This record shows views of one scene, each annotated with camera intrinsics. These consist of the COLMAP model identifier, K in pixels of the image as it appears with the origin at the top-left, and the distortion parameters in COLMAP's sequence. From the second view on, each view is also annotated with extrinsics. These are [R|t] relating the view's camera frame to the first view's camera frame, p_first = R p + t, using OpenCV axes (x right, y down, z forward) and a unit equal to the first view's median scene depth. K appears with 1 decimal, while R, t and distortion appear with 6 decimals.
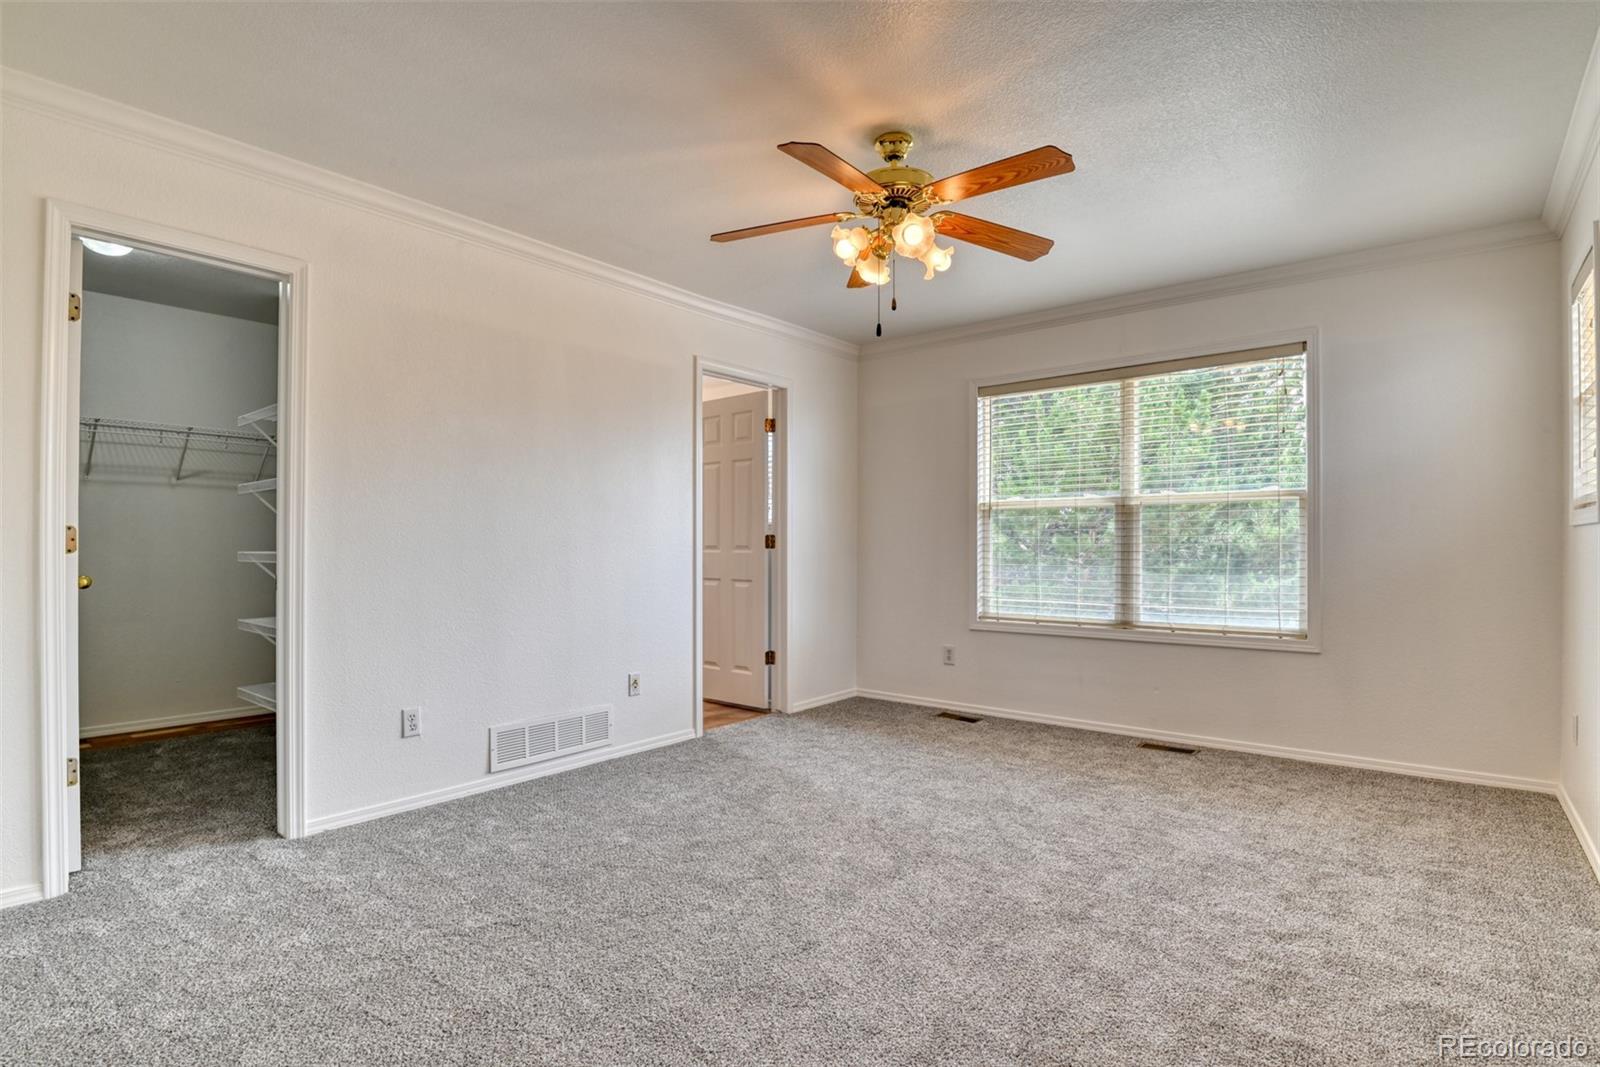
lens RADIAL K [[786.0, 0, 797.5], [0, 786.0, 542.3], [0, 0, 1]] dist [-0.030092, -0.000645]
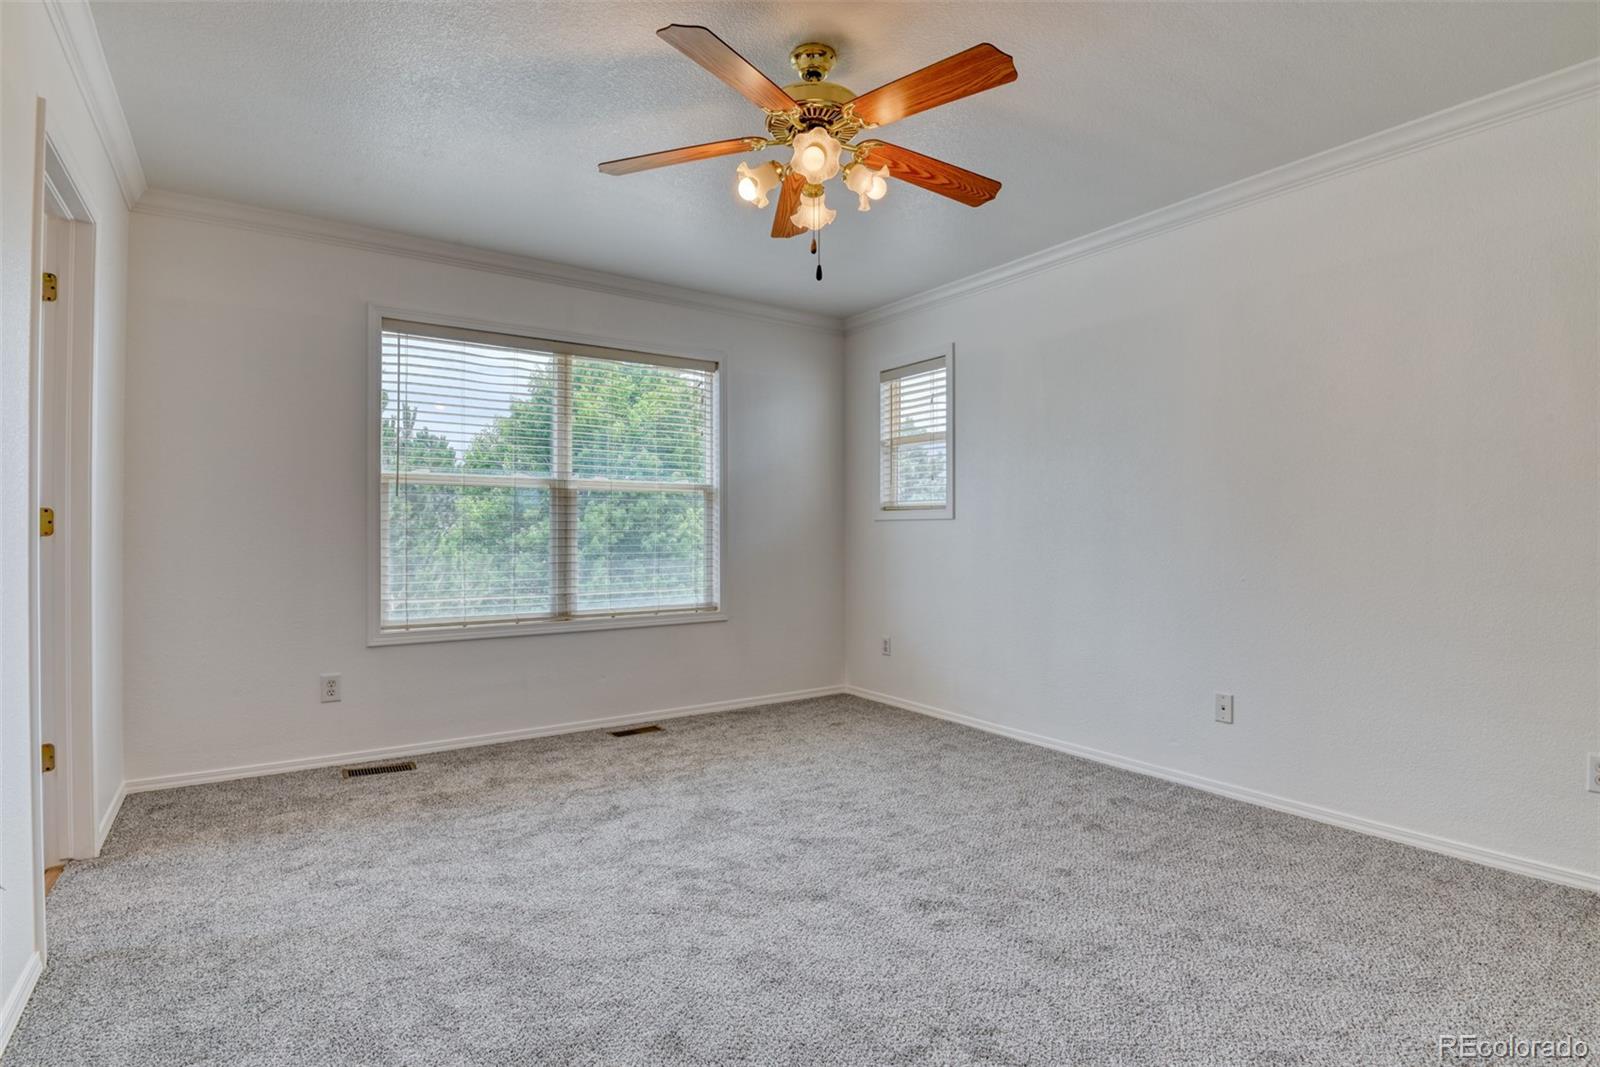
lens RADIAL K [[787.8, 0, 807.4], [0, 787.8, 530.8], [0, 0, 1]] dist [-0.027729, -0.000992]
pose [[0.265397, 0.002751, 0.964135, -0.467884], [-0.005729, 0.999983, -0.001277, 0.002621], [-0.964122, -0.005185, 0.265409, 0.525091]]
